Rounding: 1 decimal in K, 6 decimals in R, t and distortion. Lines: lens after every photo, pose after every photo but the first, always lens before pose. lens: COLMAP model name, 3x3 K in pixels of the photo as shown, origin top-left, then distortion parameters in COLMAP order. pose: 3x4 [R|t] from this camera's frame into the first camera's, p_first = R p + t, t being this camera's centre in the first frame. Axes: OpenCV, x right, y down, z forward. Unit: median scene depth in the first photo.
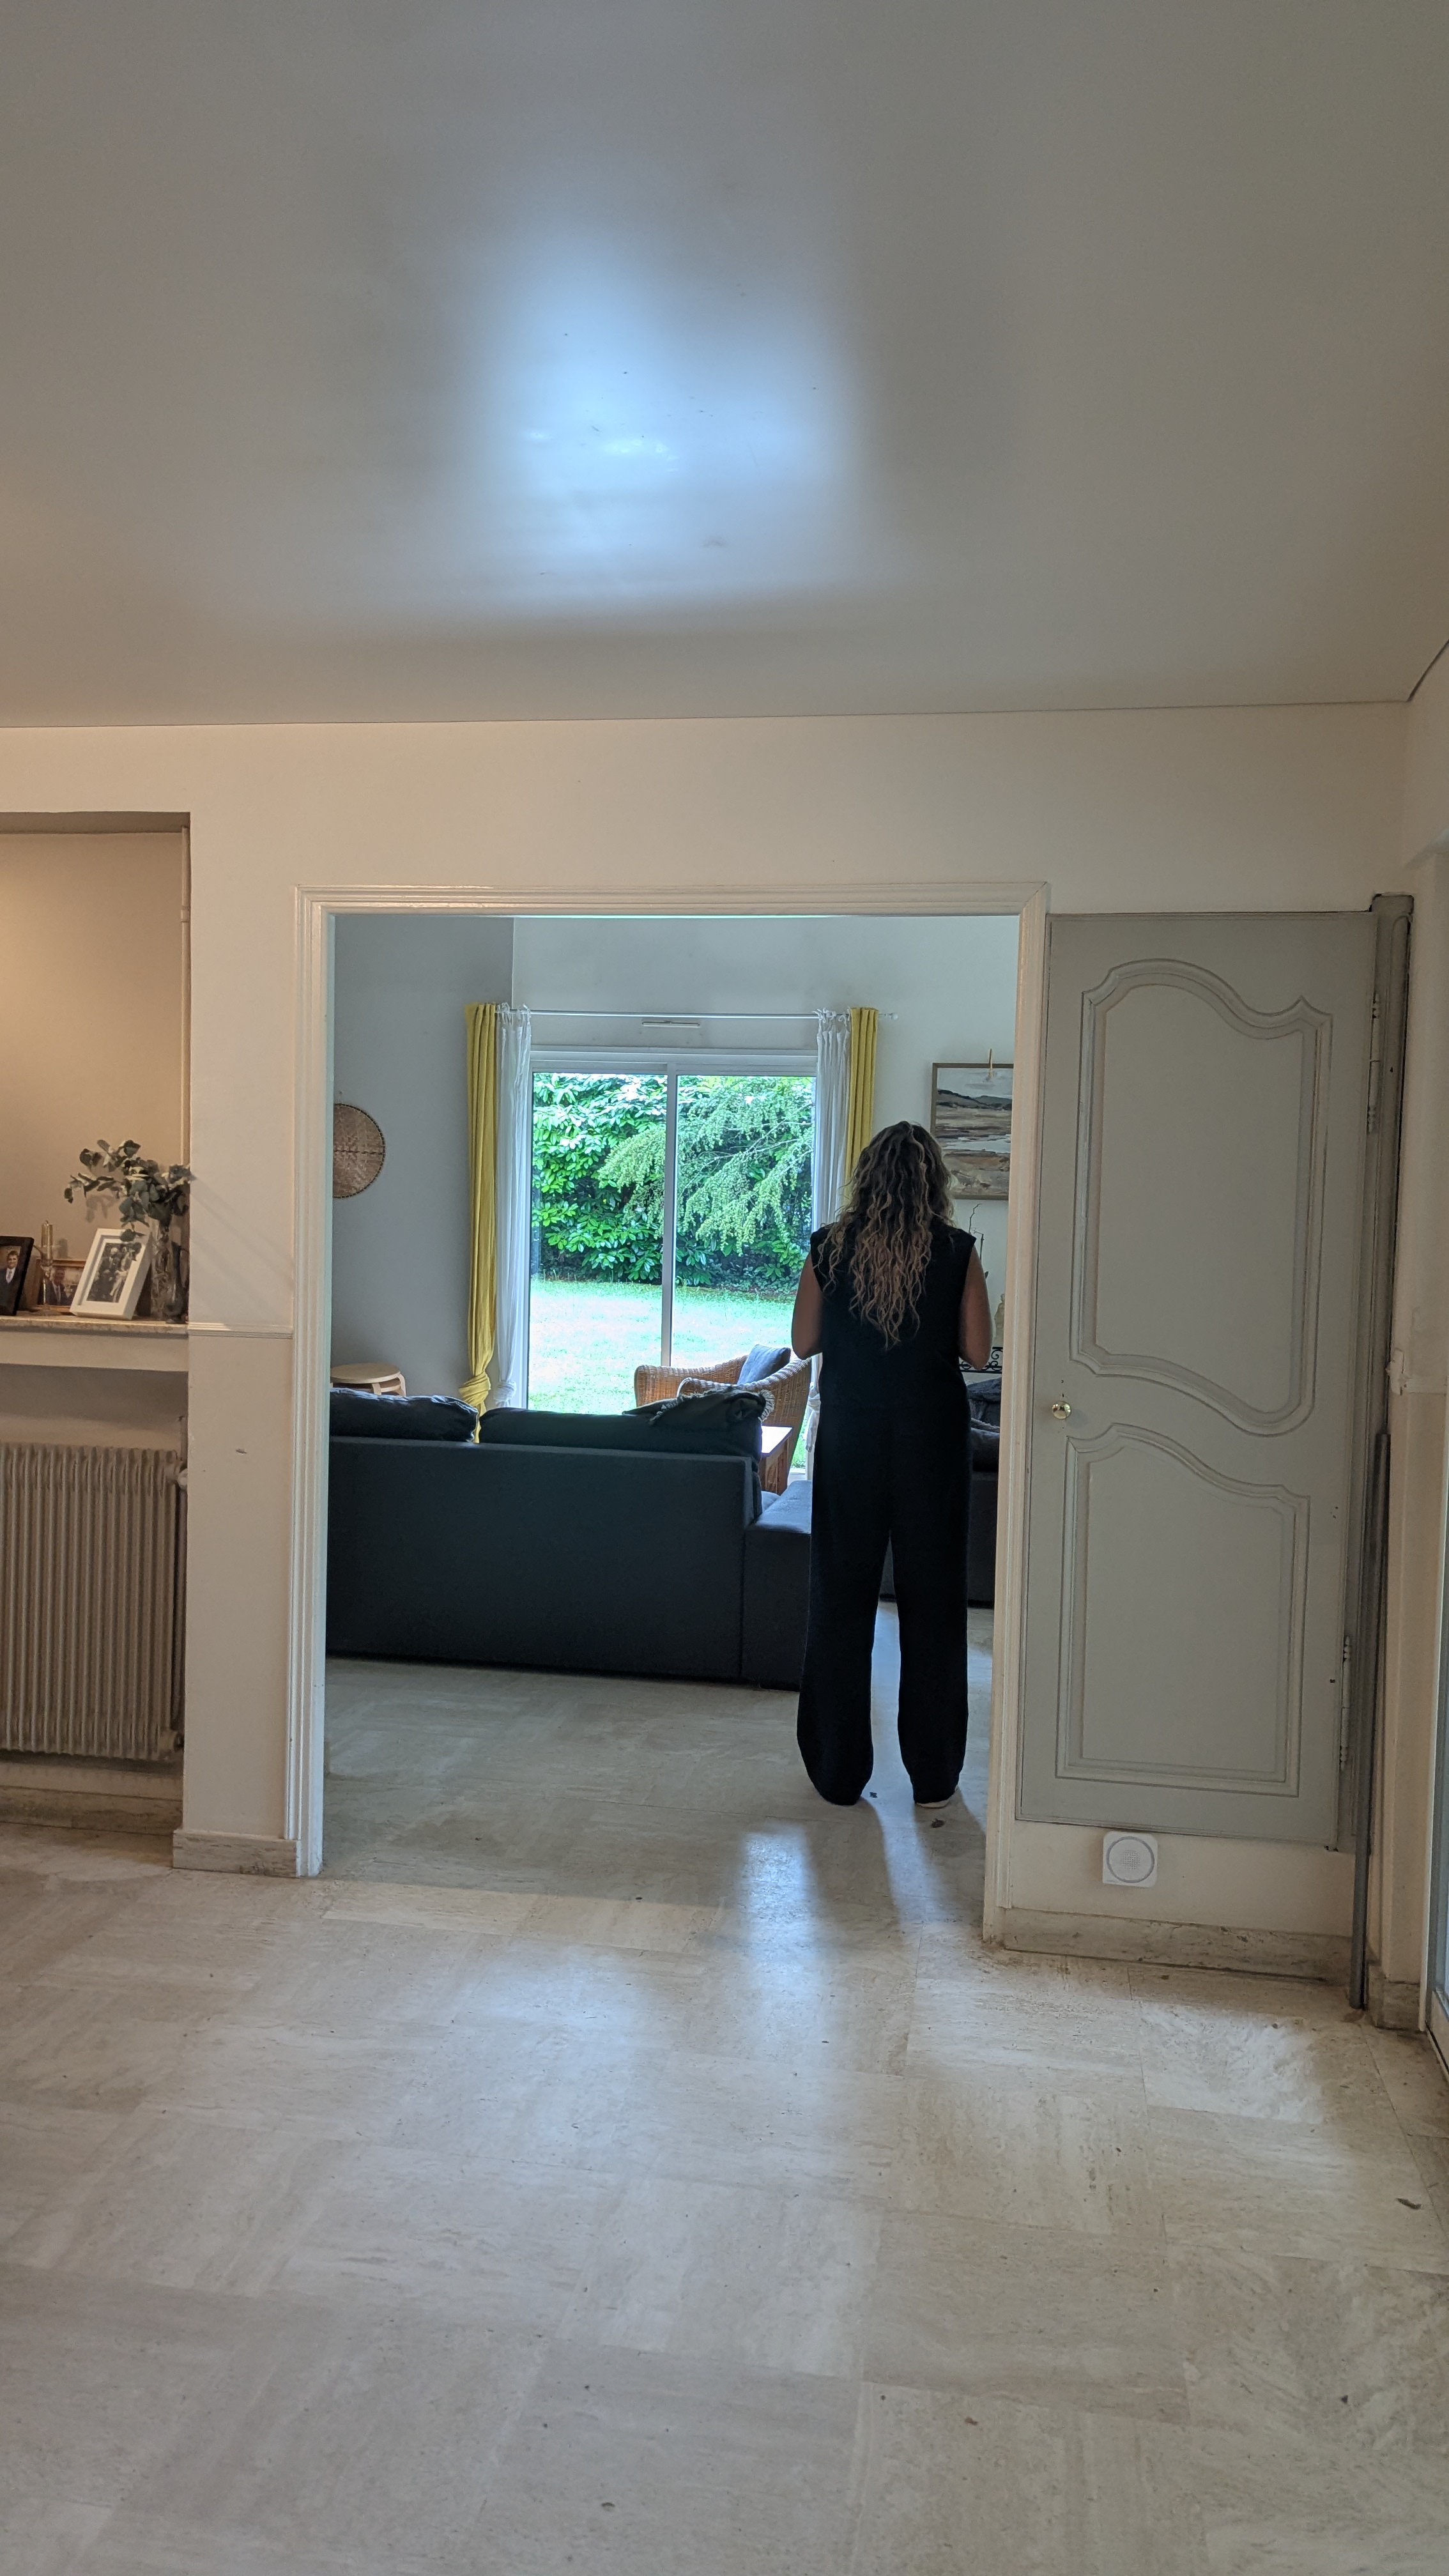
lens RADIAL K [[1861.3, 0, 712.9], [0, 1861.3, 1283.0], [0, 0, 1]] dist [0.064566, -0.070084]
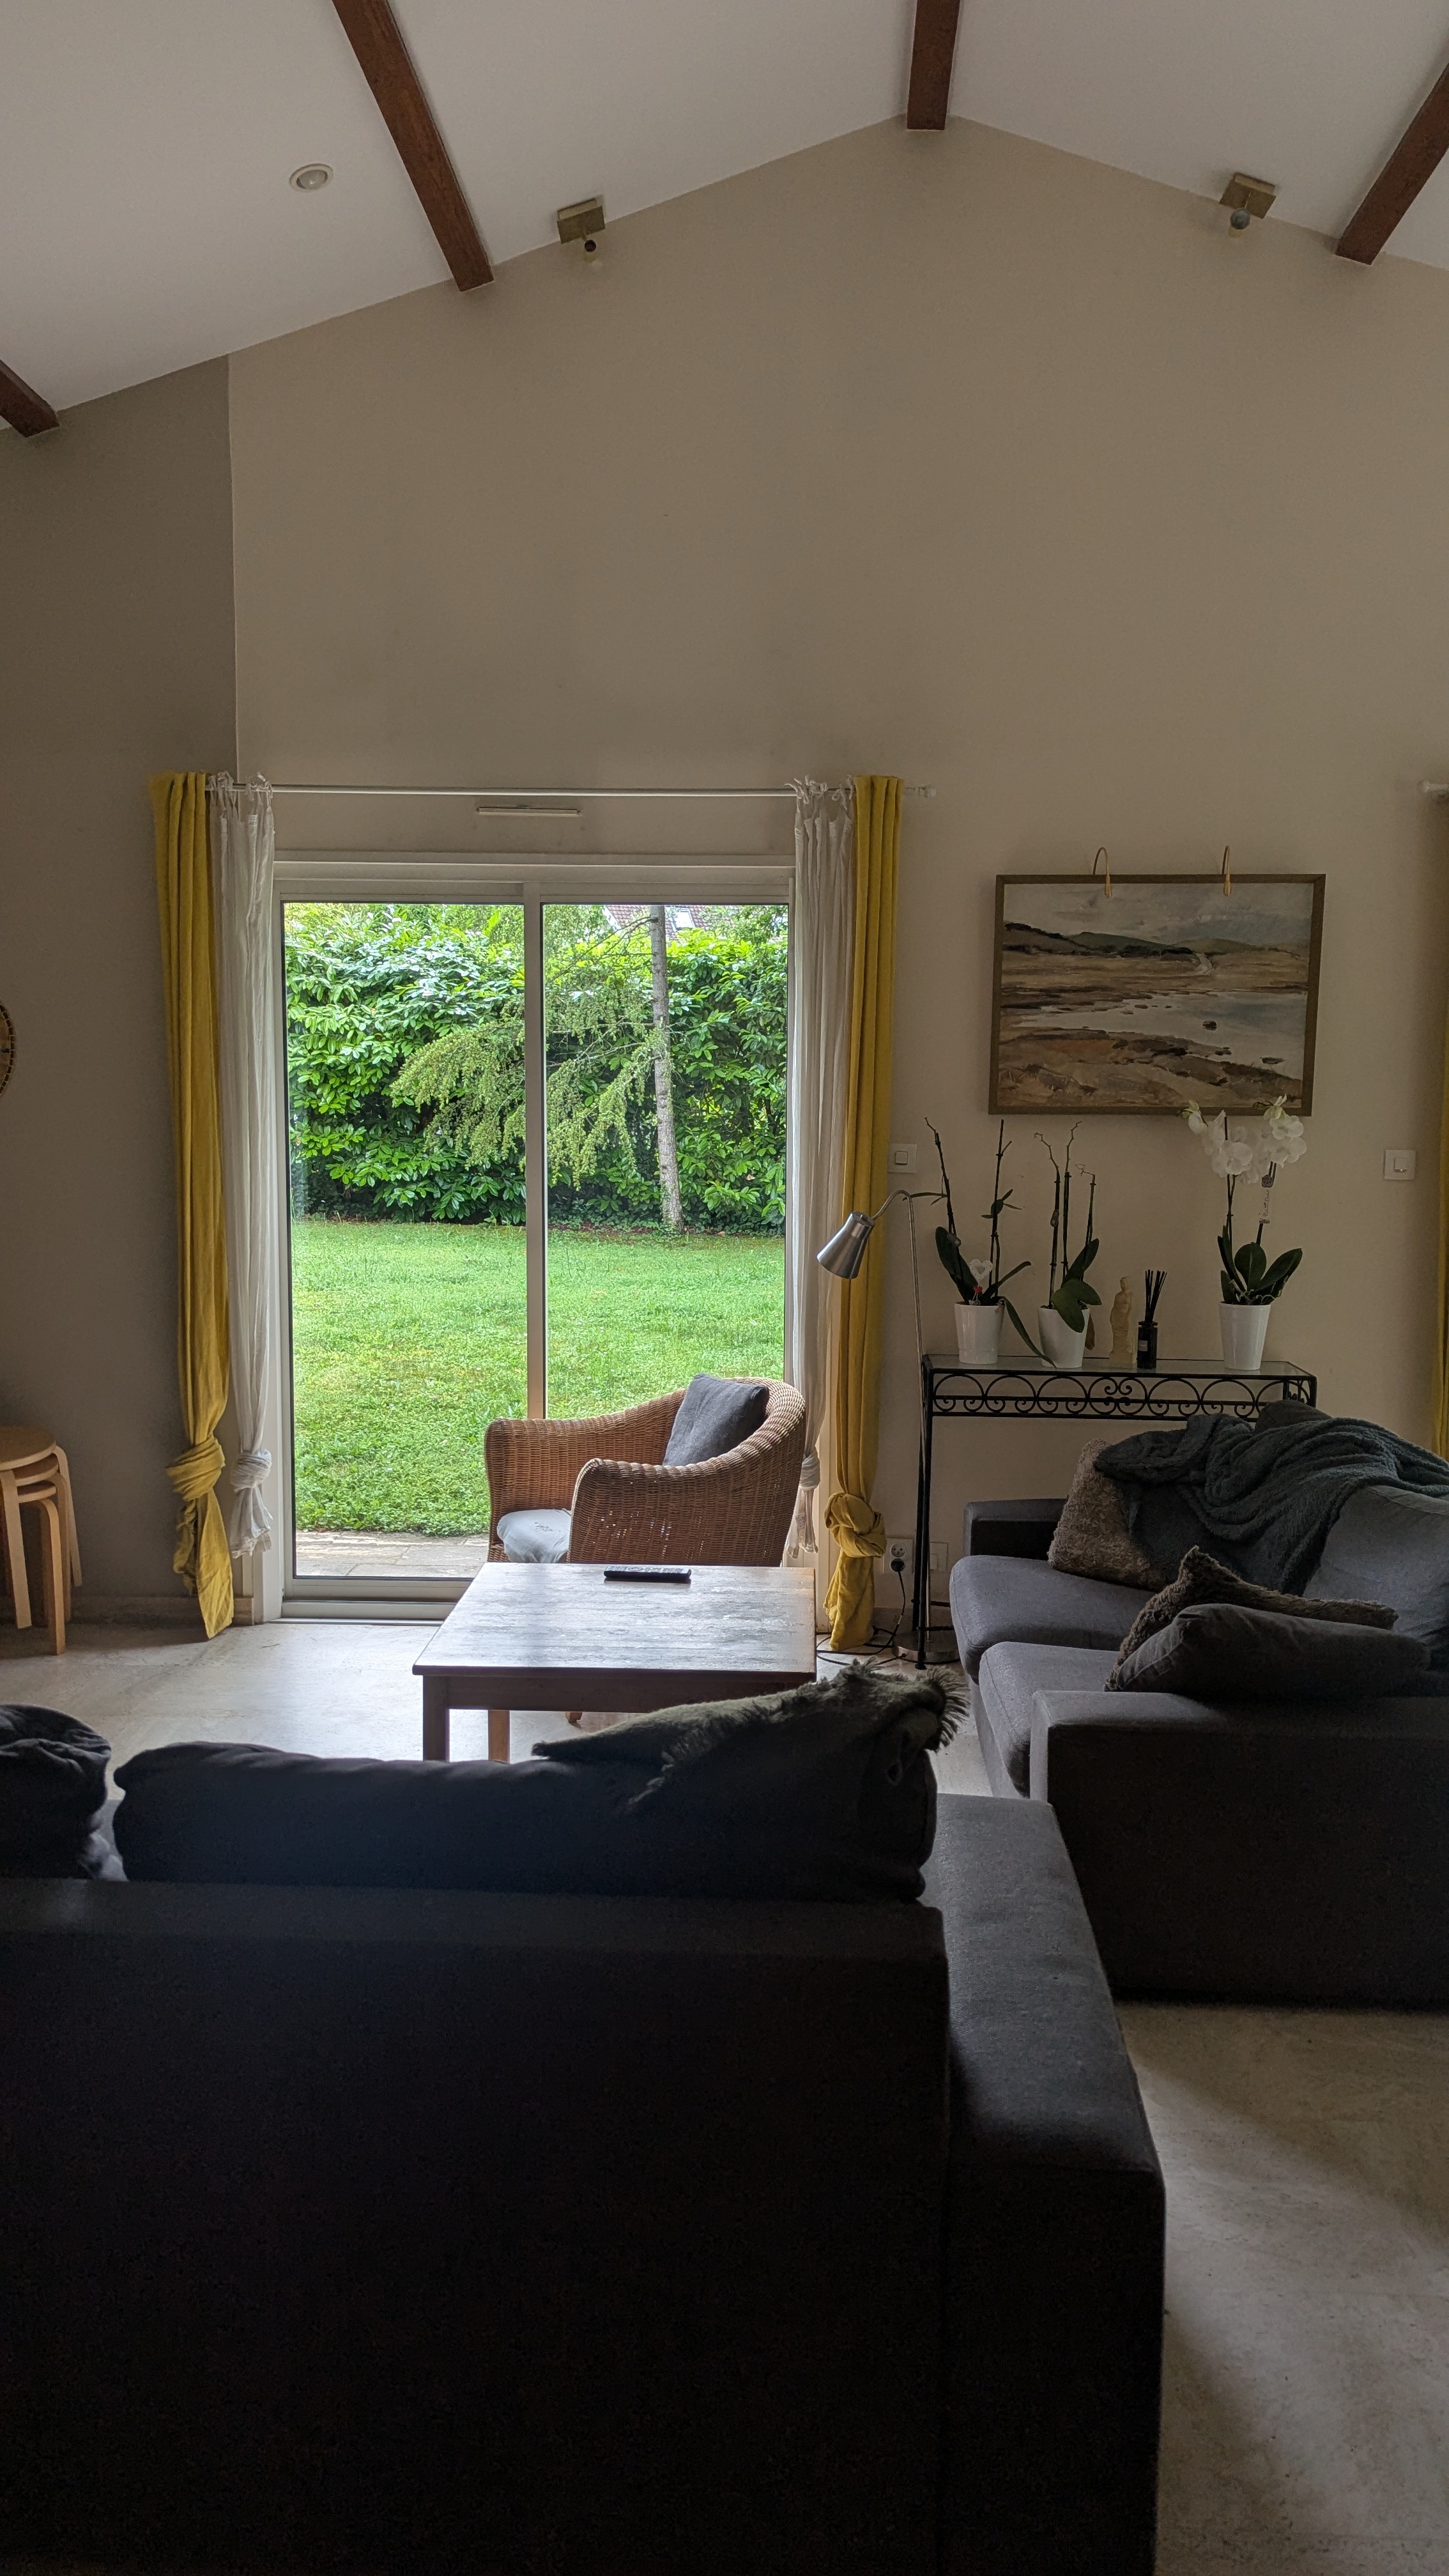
lens RADIAL K [[1861.3, 0, 752.1], [0, 1861.3, 1293.7], [0, 0, 1]] dist [0.064566, -0.070084]
pose [[0.991096, -0.030669, 0.129571, -0.014491], [0.024073, 0.998348, 0.052170, -0.009245], [-0.130957, -0.048586, 0.990197, 0.184738]]
